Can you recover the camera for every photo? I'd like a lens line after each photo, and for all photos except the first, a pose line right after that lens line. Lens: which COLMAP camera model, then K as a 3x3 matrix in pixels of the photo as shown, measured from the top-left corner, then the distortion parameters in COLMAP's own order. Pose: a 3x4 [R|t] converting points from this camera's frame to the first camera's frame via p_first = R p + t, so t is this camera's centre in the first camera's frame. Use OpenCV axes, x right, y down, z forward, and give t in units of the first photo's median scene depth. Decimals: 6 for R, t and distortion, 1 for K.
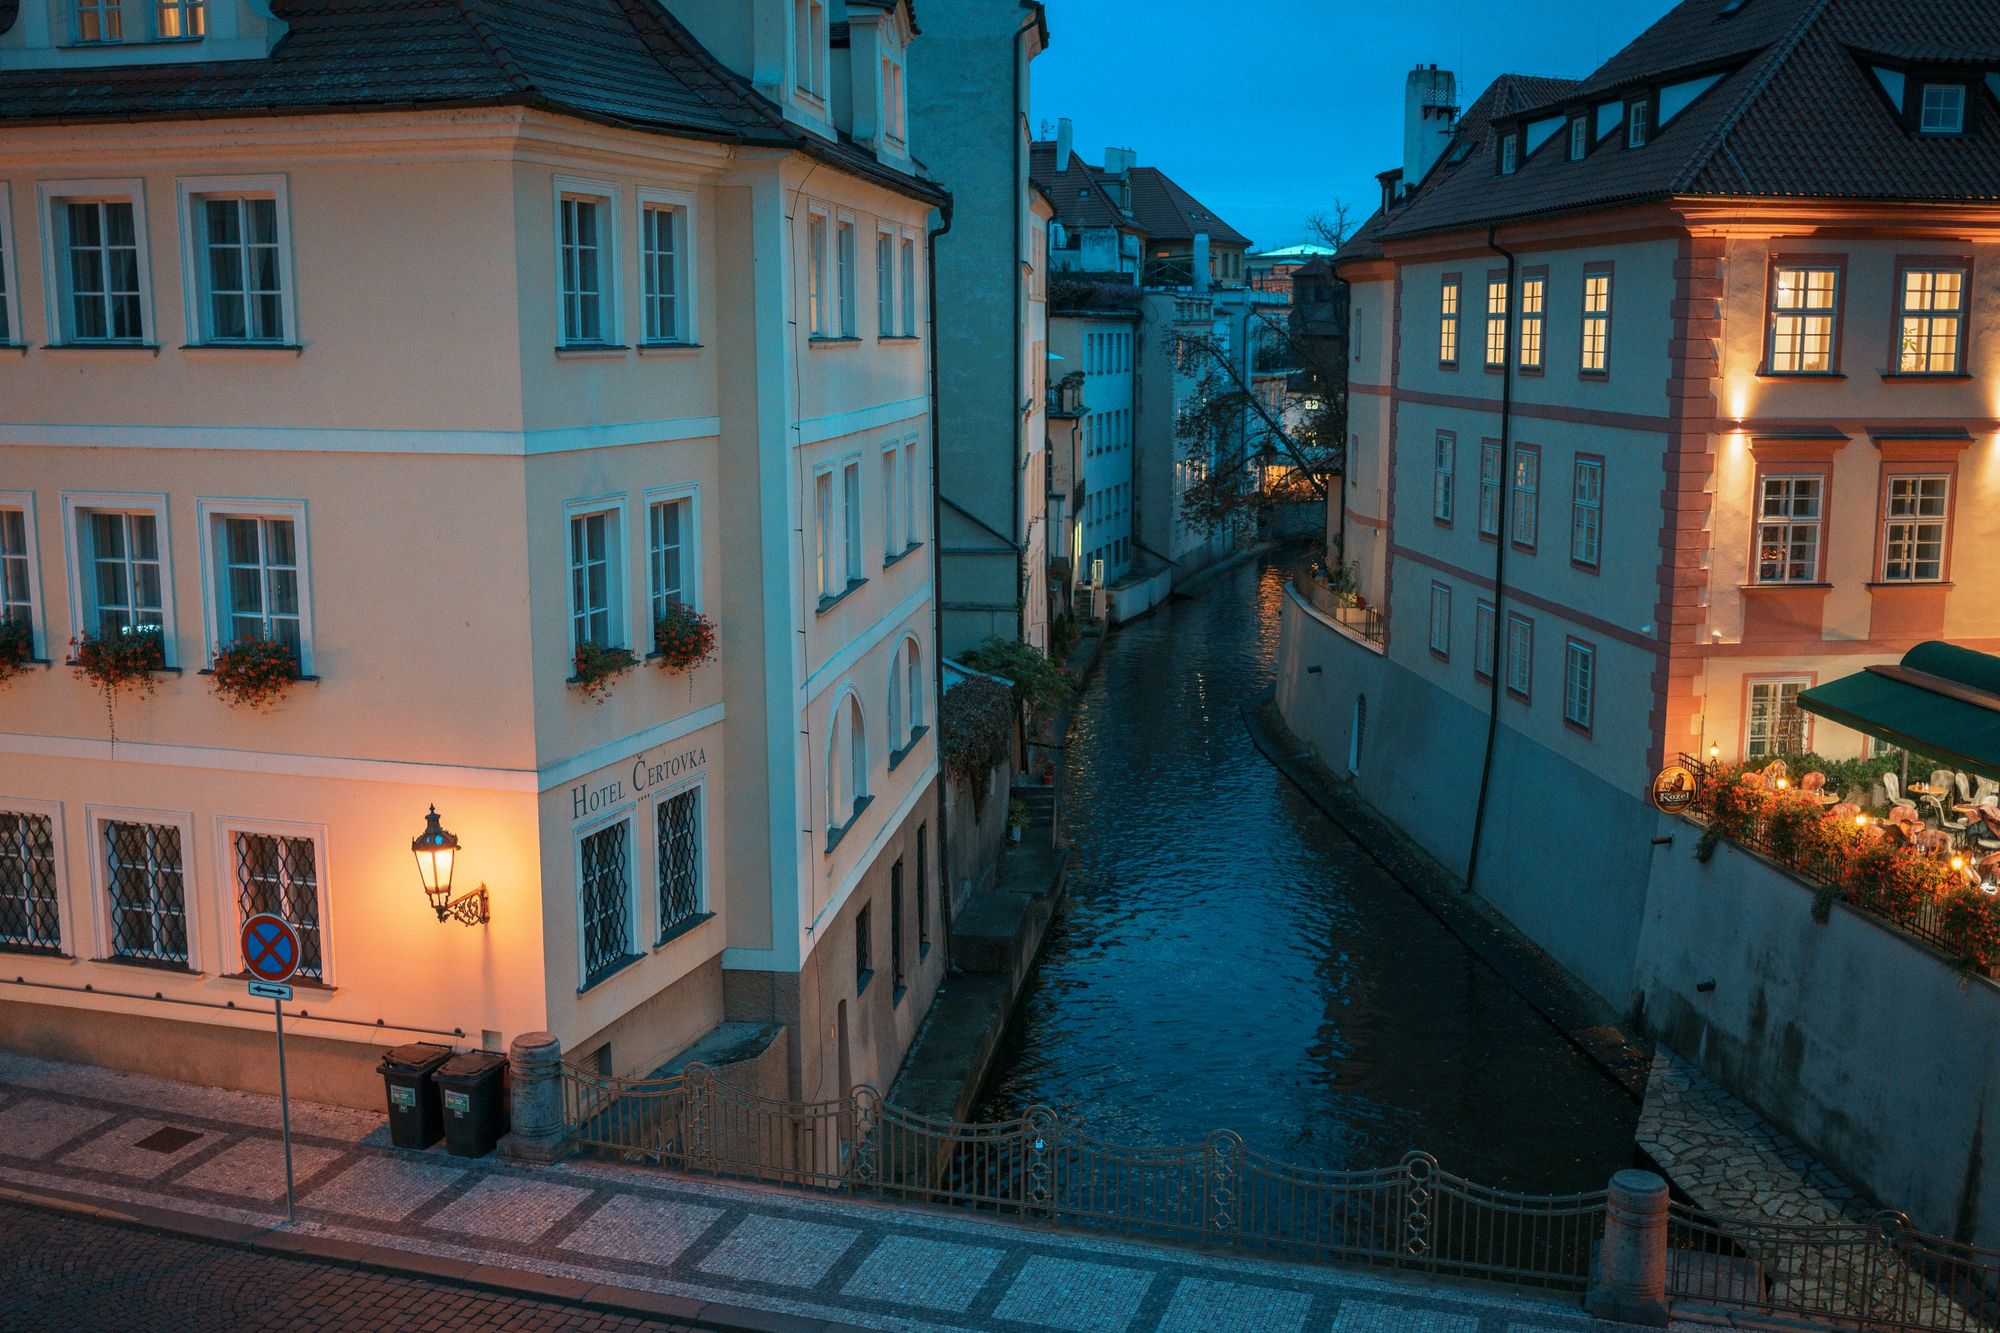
lens RADIAL K [[2070.5, 0, 1000.0], [0, 2070.5, 666.5], [0, 0, 1]] dist [0.004688, -0.000750]
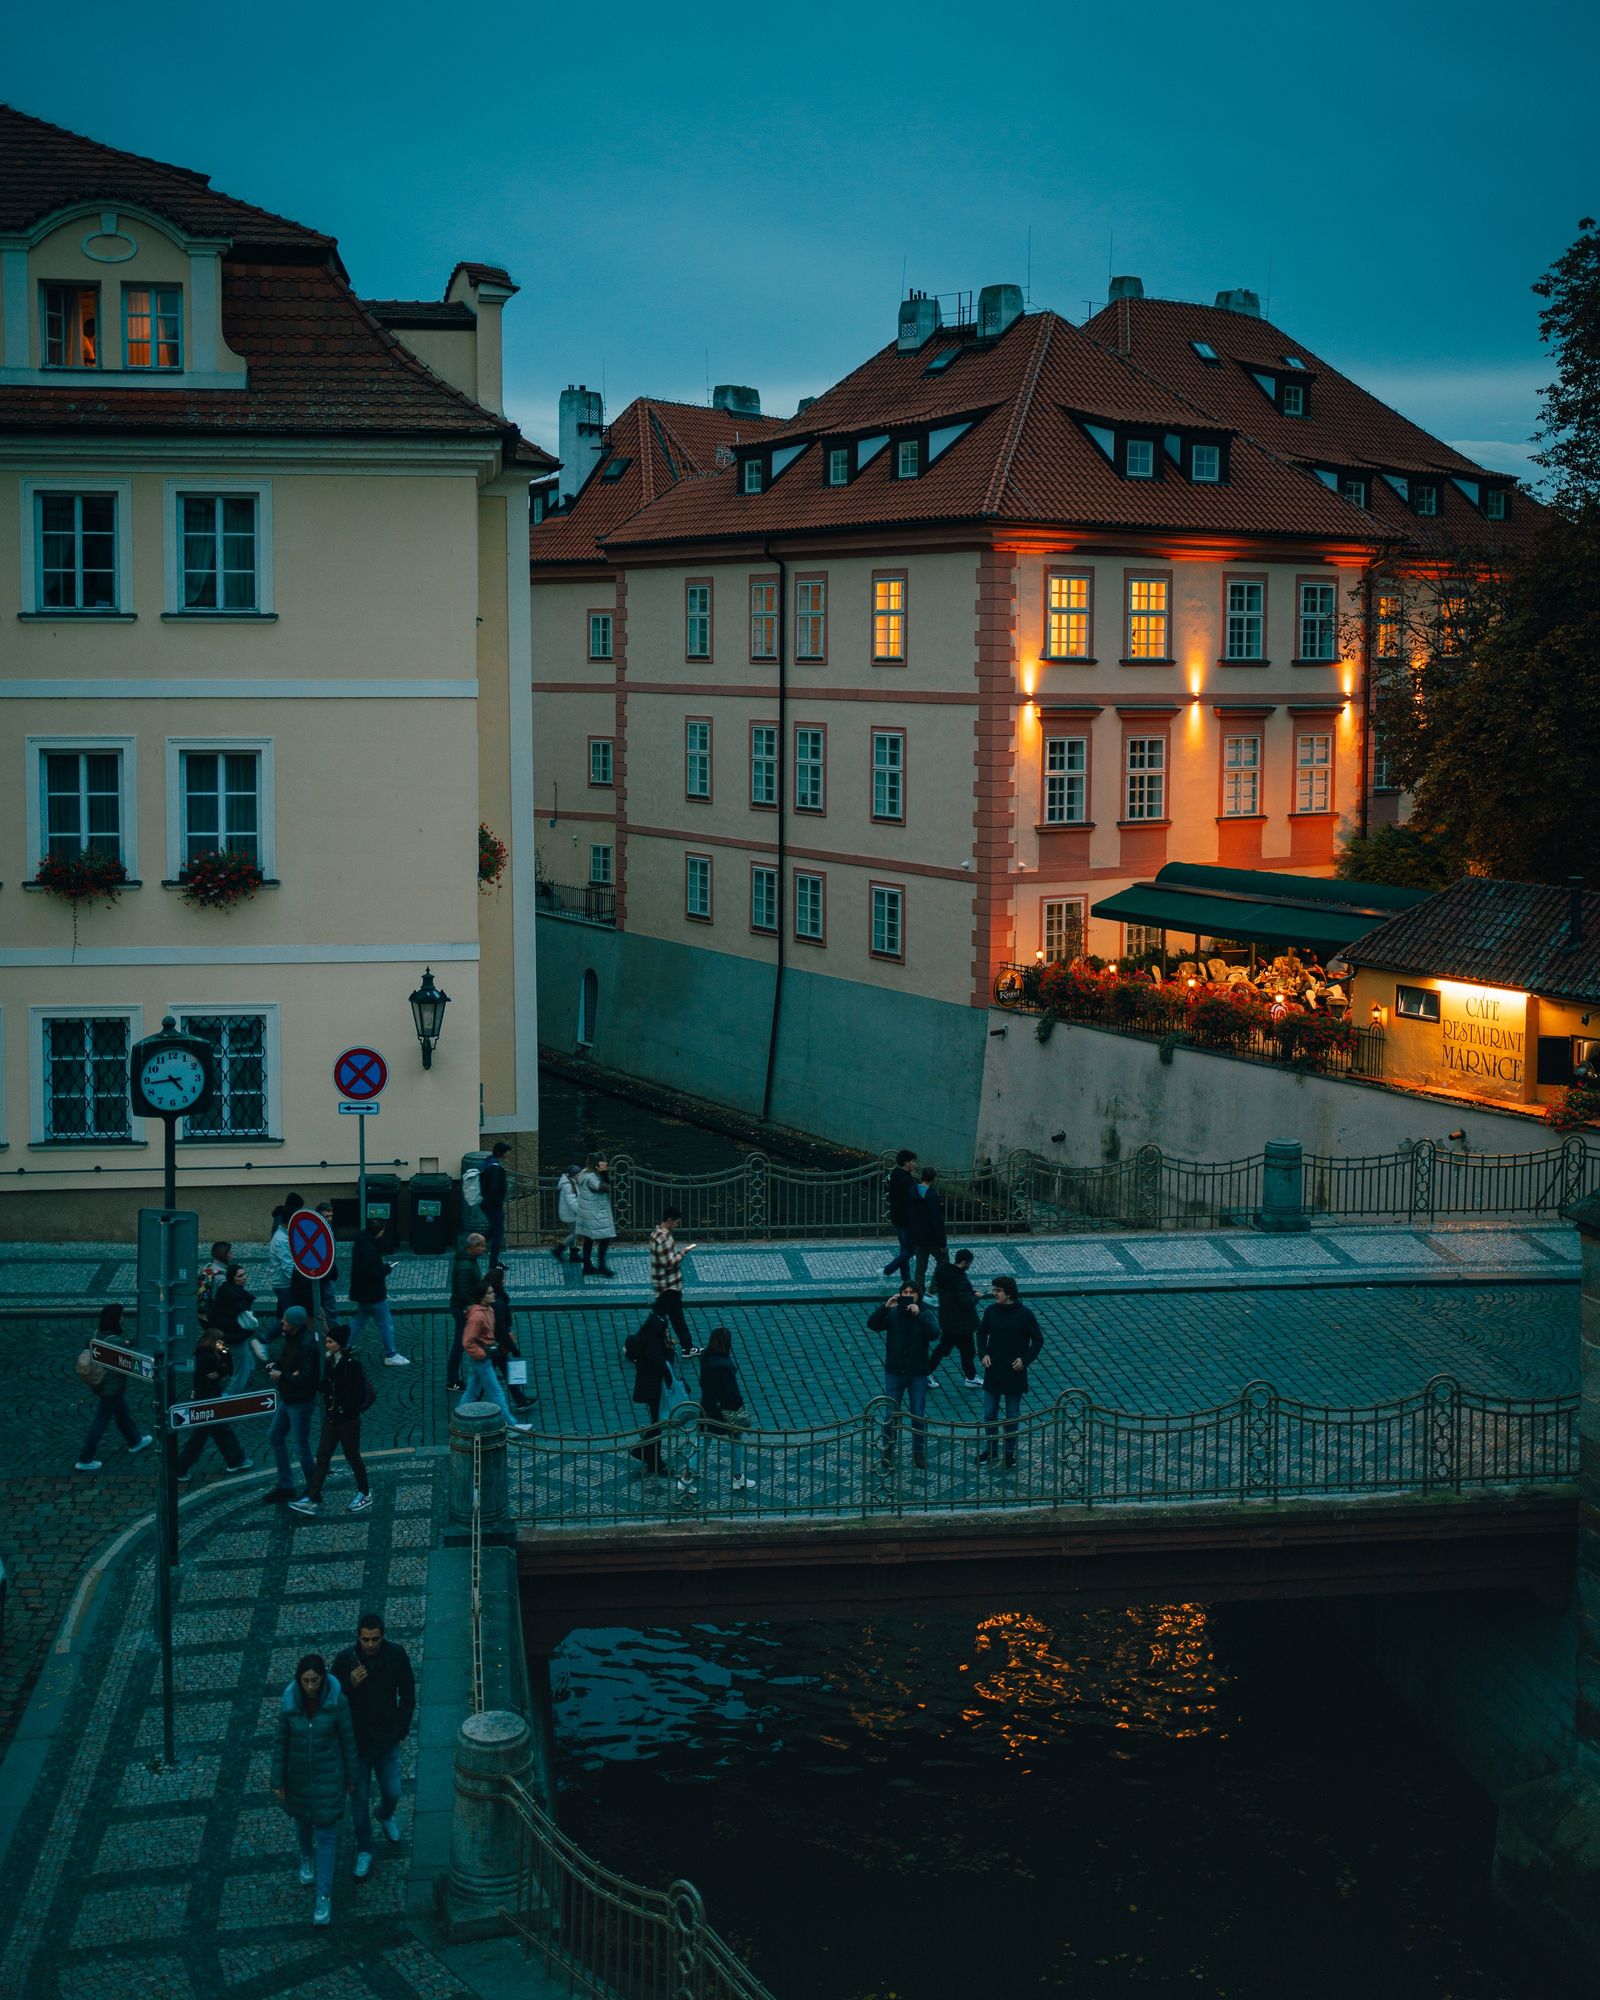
lens RADIAL K [[2455.9, 0, 797.0], [0, 2455.9, 808.6], [0, 0, 1]] dist [-0.027114, 0.155707]
pose [[0.900303, -0.023685, 0.434620, -0.423015], [0.065290, 0.994570, -0.081047, 0.062397], [-0.430340, 0.101343, 0.896960, -0.275740]]
